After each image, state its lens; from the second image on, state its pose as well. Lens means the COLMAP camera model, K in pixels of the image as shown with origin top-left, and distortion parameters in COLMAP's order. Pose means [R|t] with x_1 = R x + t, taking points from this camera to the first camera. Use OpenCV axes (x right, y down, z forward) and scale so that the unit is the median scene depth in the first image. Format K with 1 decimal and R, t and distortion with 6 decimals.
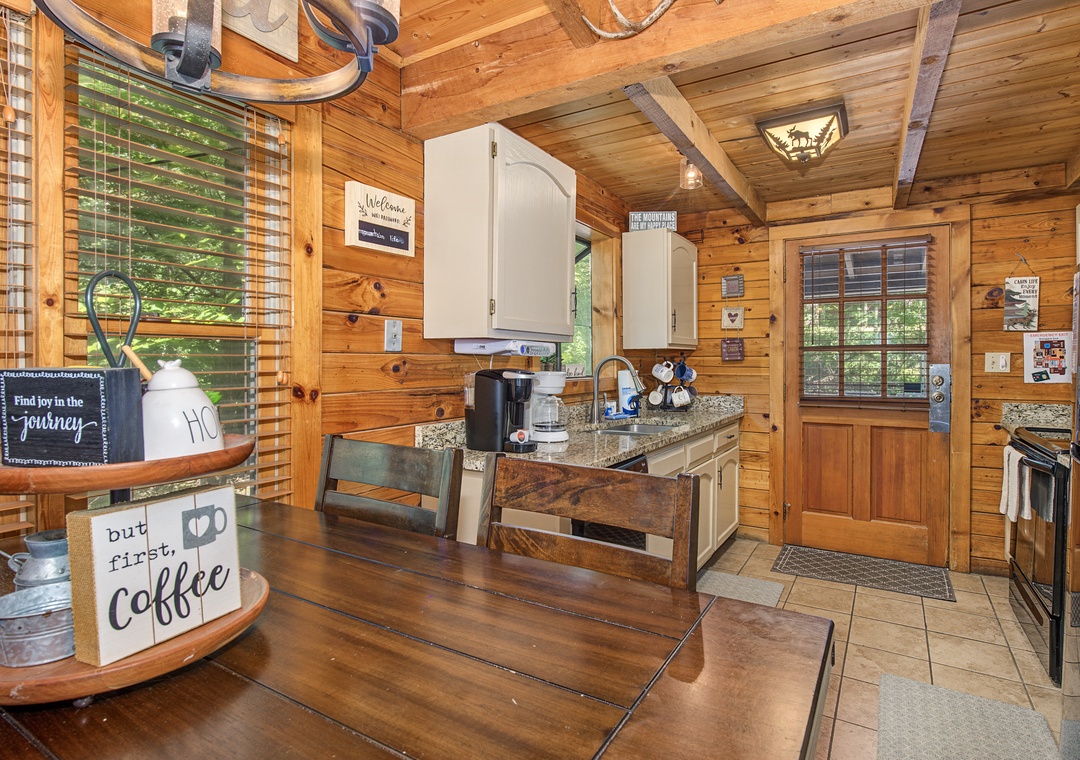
lens RADIAL K [[573.3, 0, 541.5], [0, 573.3, 362.2], [0, 0, 1]] dist [0.000095, 0.000030]
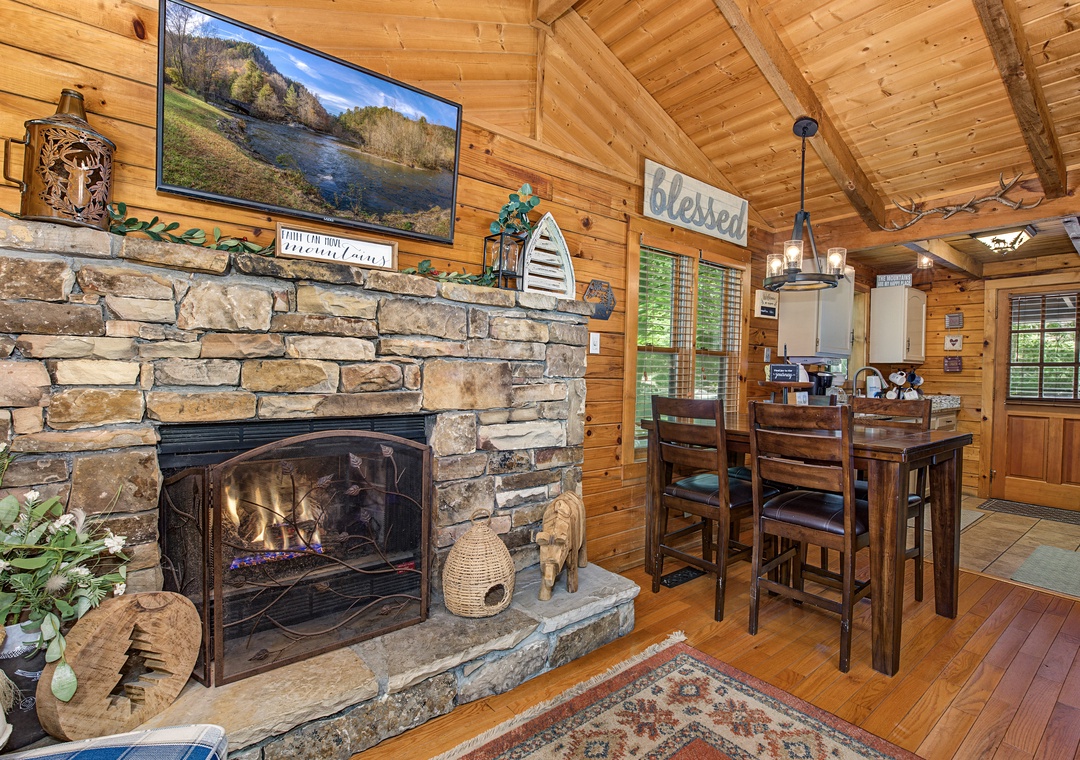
lens RADIAL K [[512.5, 0, 570.0], [0, 512.5, 380.0], [0, 0, 1]] dist [-0.002168, -0.001050]
pose [[0.945536, 0.024498, -0.324595, -0.332253], [-0.020039, 0.999653, 0.017071, 0.031155], [0.324901, -0.009637, 0.945699, -1.109775]]
